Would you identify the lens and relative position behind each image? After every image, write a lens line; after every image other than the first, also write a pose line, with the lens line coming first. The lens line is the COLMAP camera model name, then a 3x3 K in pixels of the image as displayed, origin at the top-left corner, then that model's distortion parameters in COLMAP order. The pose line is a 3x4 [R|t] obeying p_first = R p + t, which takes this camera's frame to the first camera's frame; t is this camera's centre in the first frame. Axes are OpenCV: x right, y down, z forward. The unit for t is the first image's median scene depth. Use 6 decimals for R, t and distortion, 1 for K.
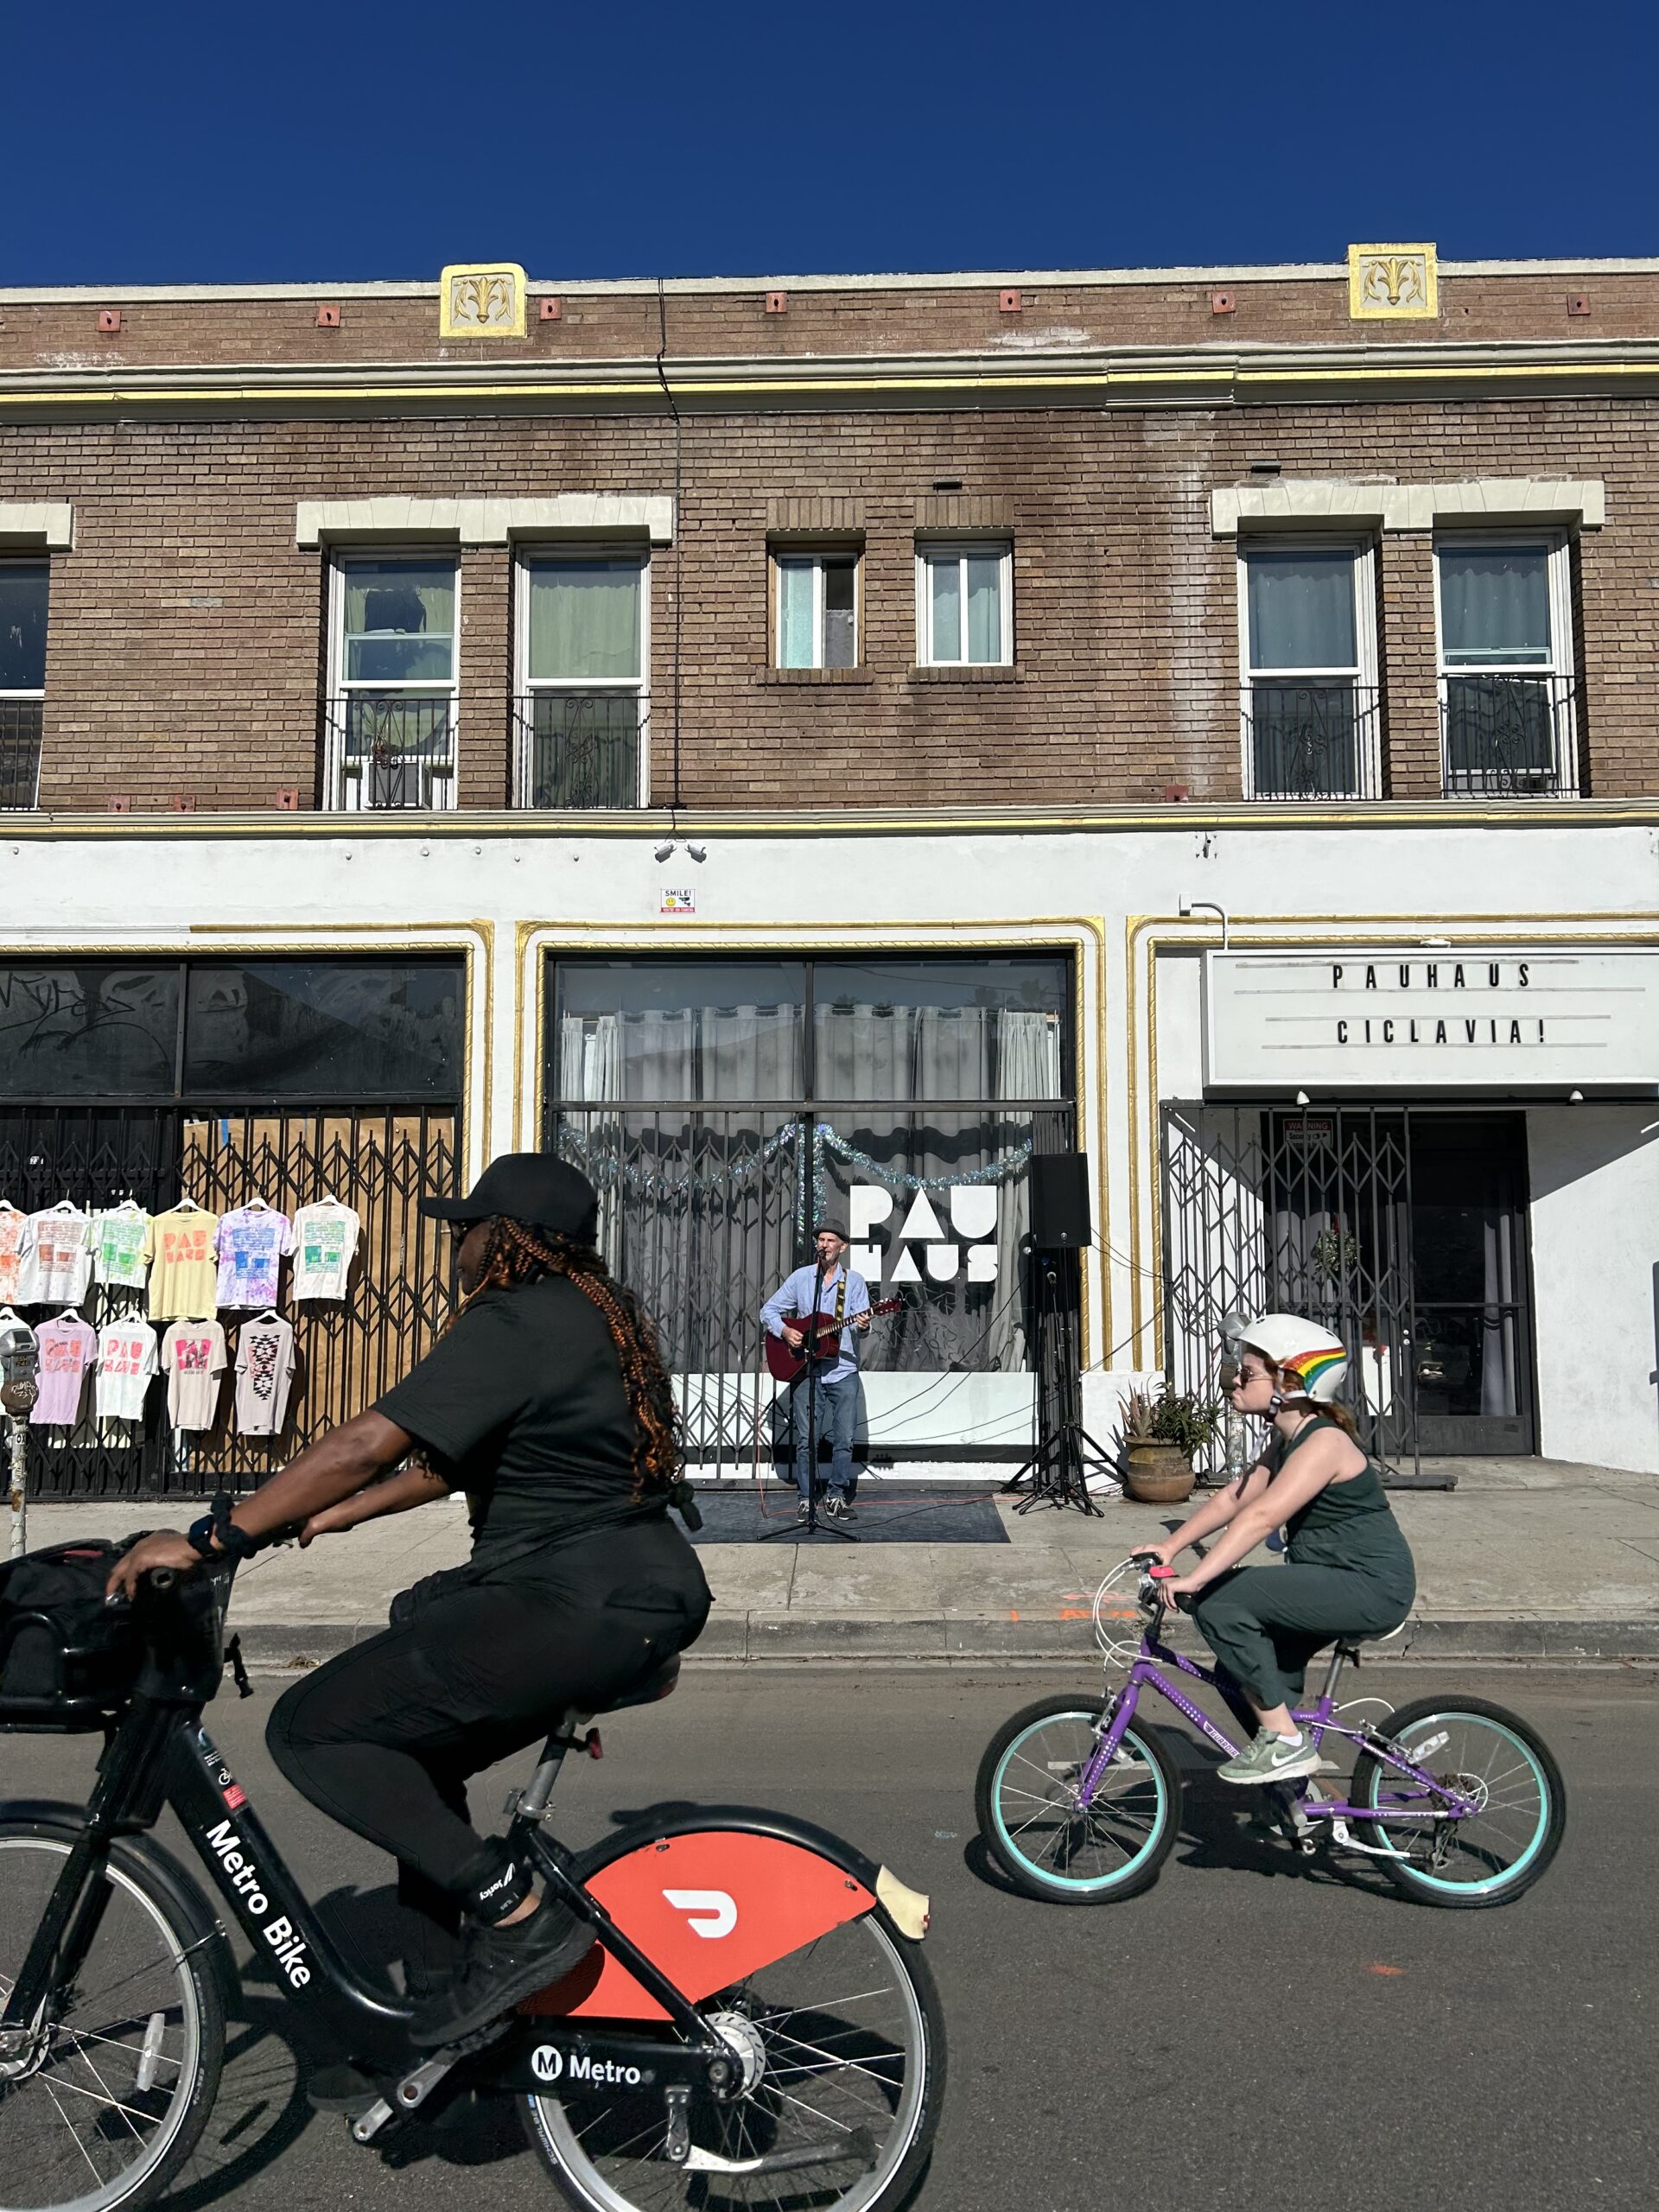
lens RADIAL K [[1629.1, 0, 834.7], [0, 1629.1, 1135.0], [0, 0, 1]] dist [0.072787, -0.095099]
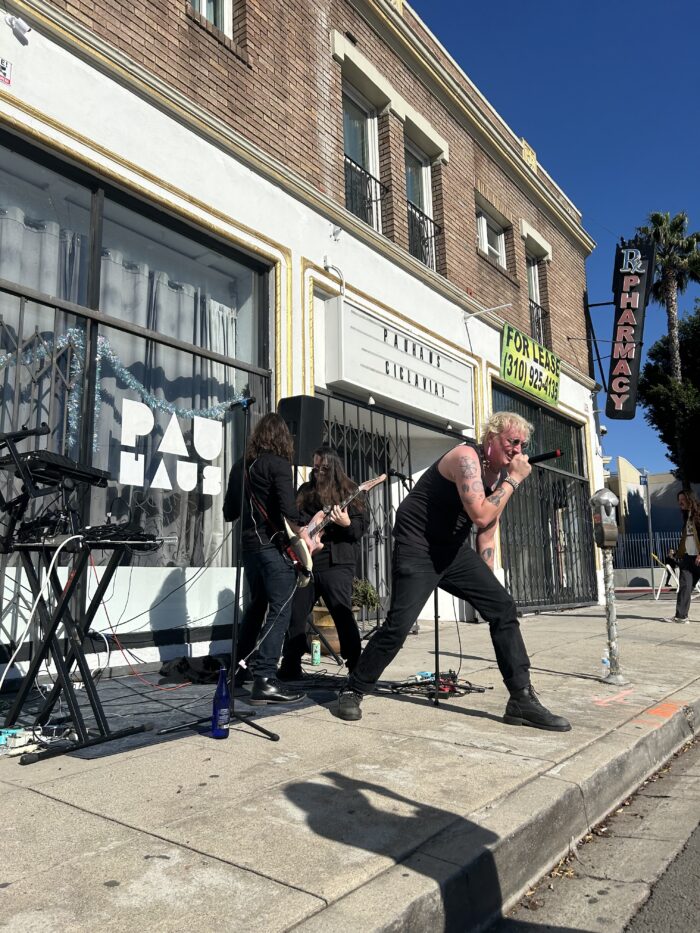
lens RADIAL K [[687.1, 0, 352.2], [0, 687.1, 478.7], [0, 0, 1]] dist [0.072787, -0.095099]
pose [[0.579301, 0.113130, 0.807225, -0.274576], [-0.049101, 0.993367, -0.103980, 0.127150], [-0.813634, 0.020600, 0.581013, 0.602854]]
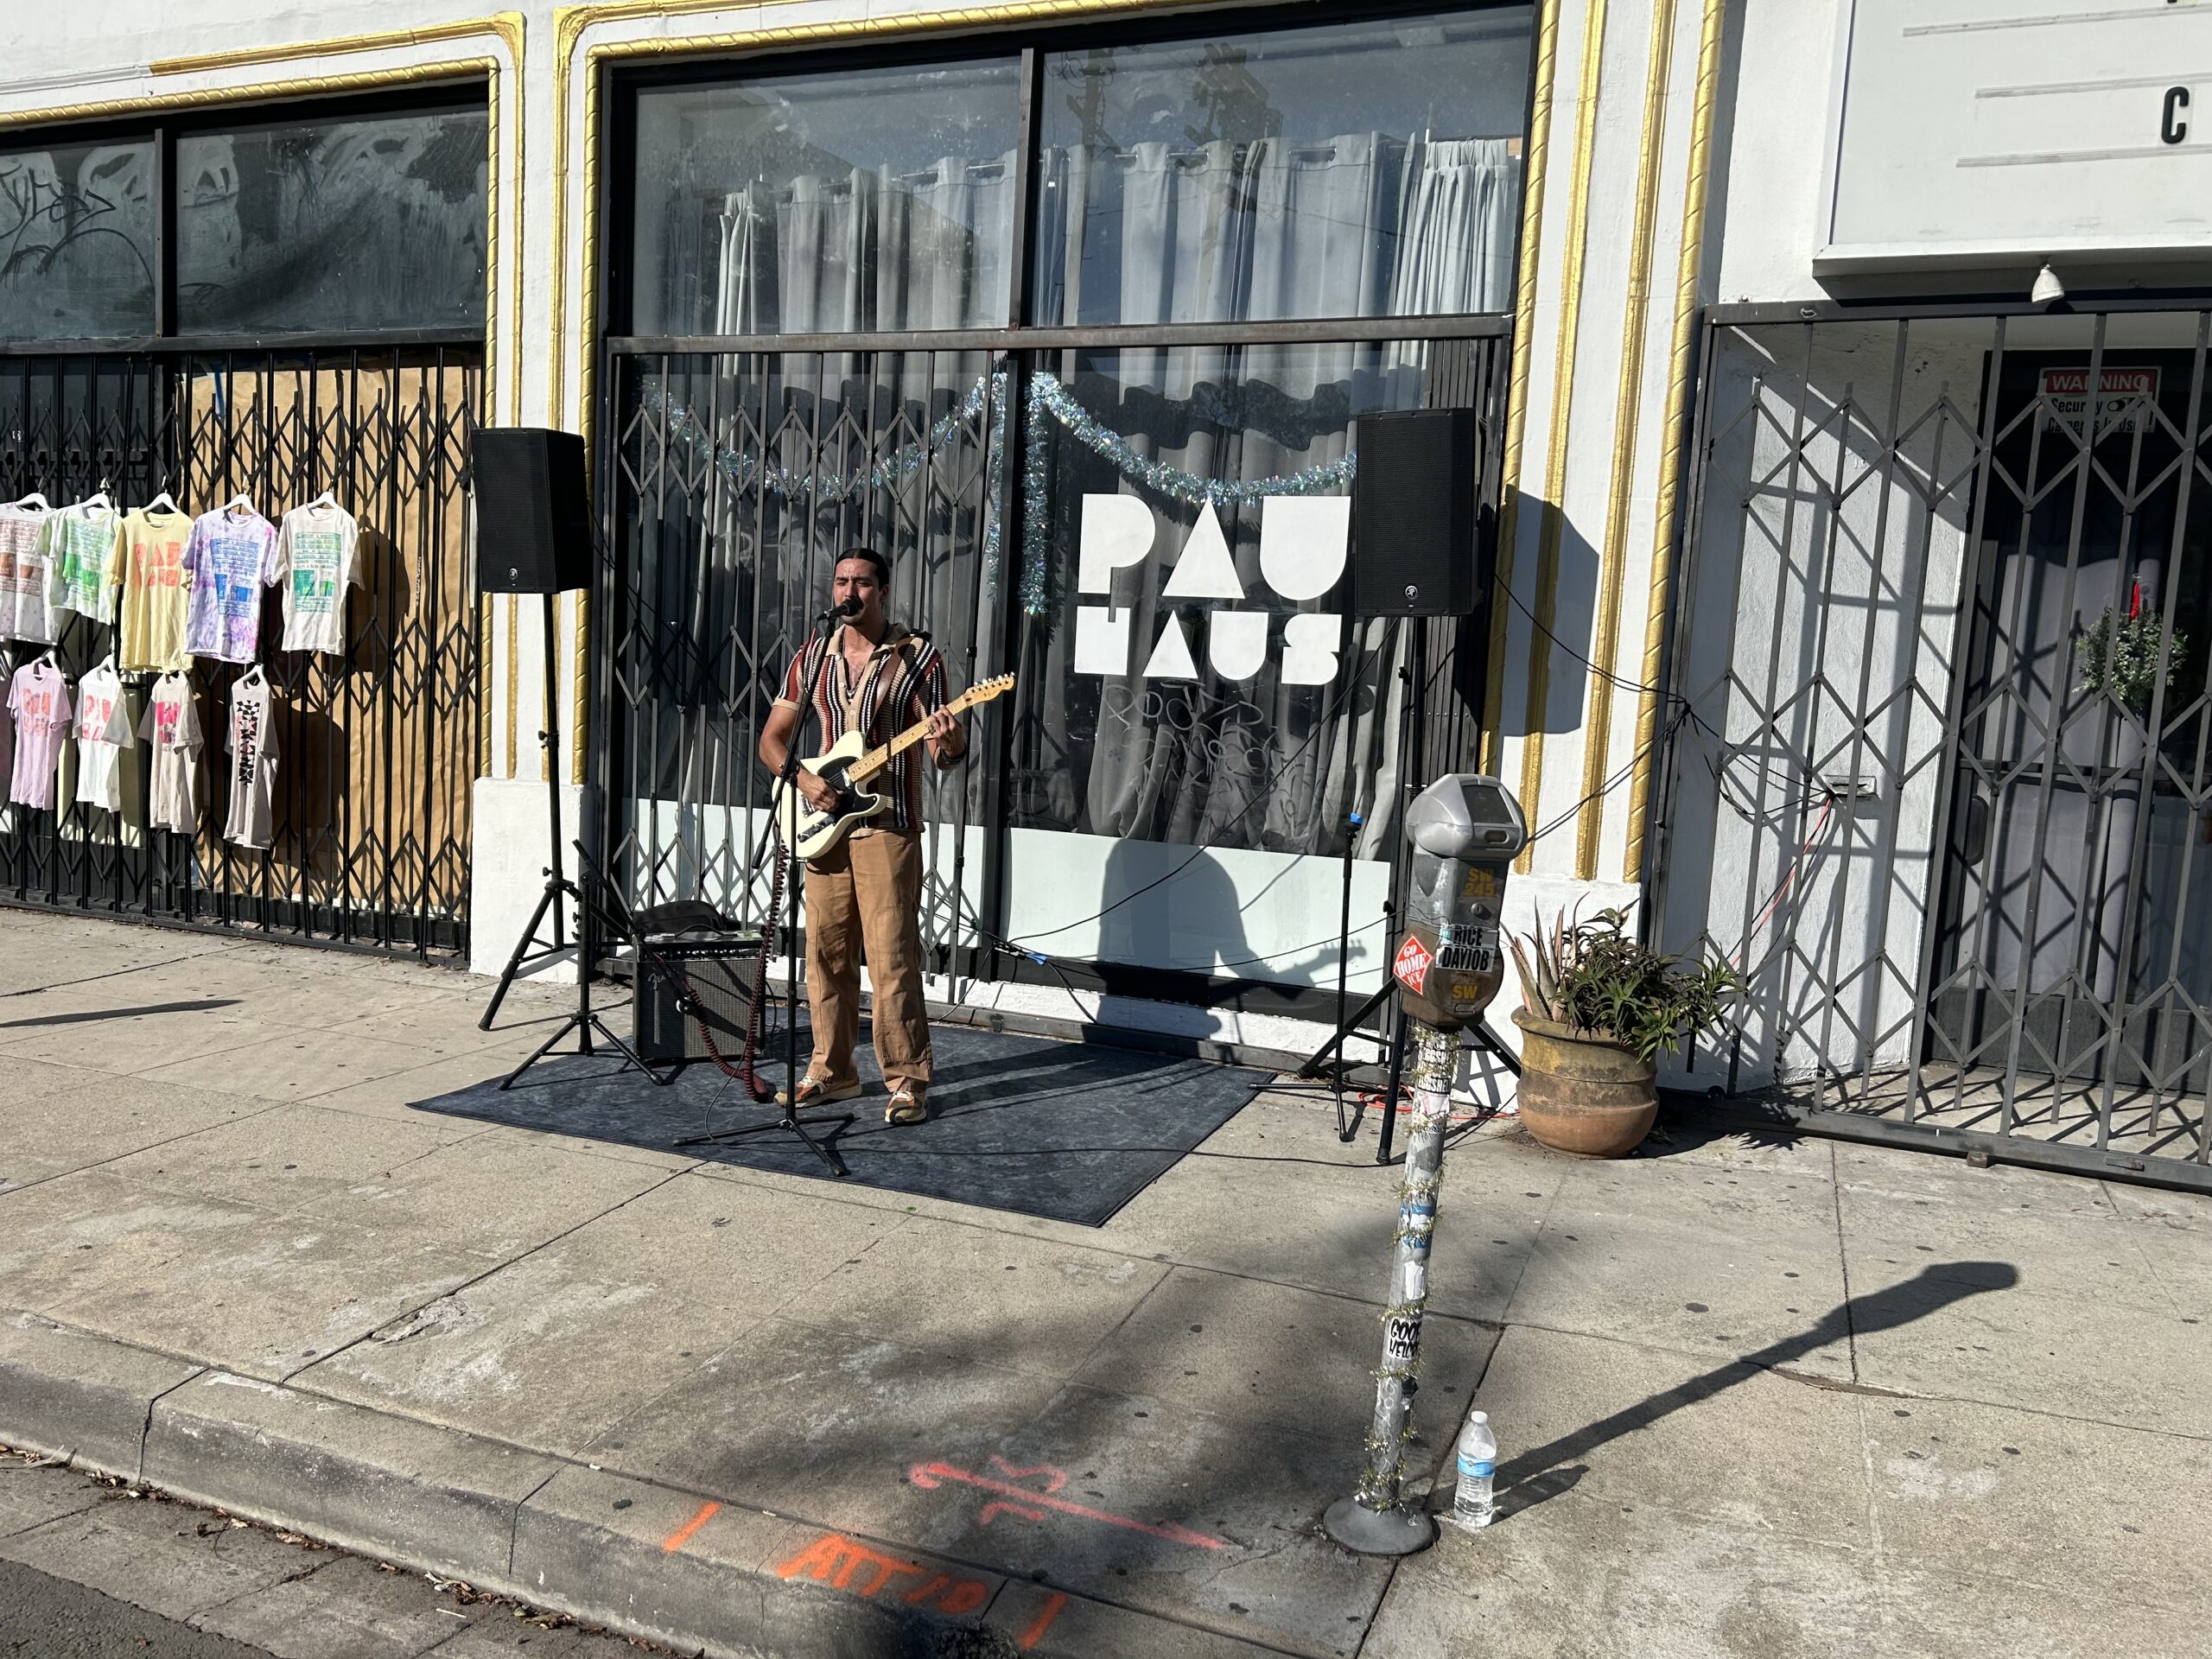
lens RADIAL K [[1696.1, 0, 1106.0], [0, 1696.1, 829.5], [0, 0, 1]] dist [0.083082, -0.103969]
pose [[0.927045, 0.085857, -0.364989, 0.230541], [-0.021879, 0.984159, 0.175935, 0.041398], [0.374312, -0.155114, 0.914237, 0.475508]]
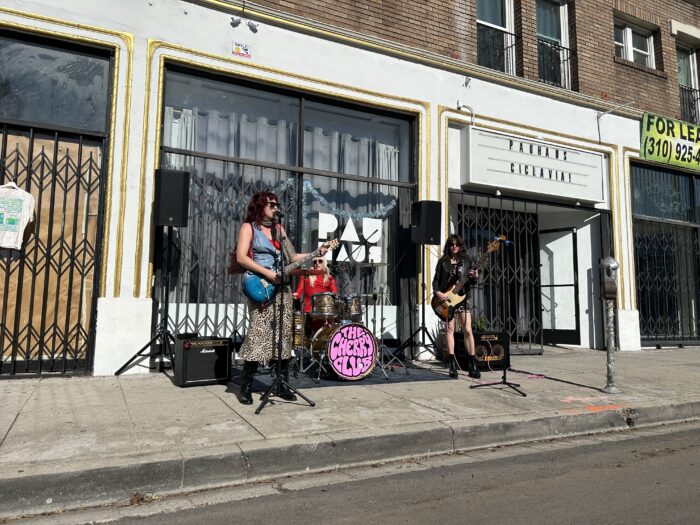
lens RADIAL K [[515.5, 0, 350.0], [0, 515.5, 262.5], [0, 0, 1]] dist [0.072787, -0.095099]
pose [[0.887992, 0.057348, 0.456268, -0.244059], [-0.048494, 0.998339, -0.031102, 0.111156], [-0.457294, 0.005492, 0.889299, 0.417193]]
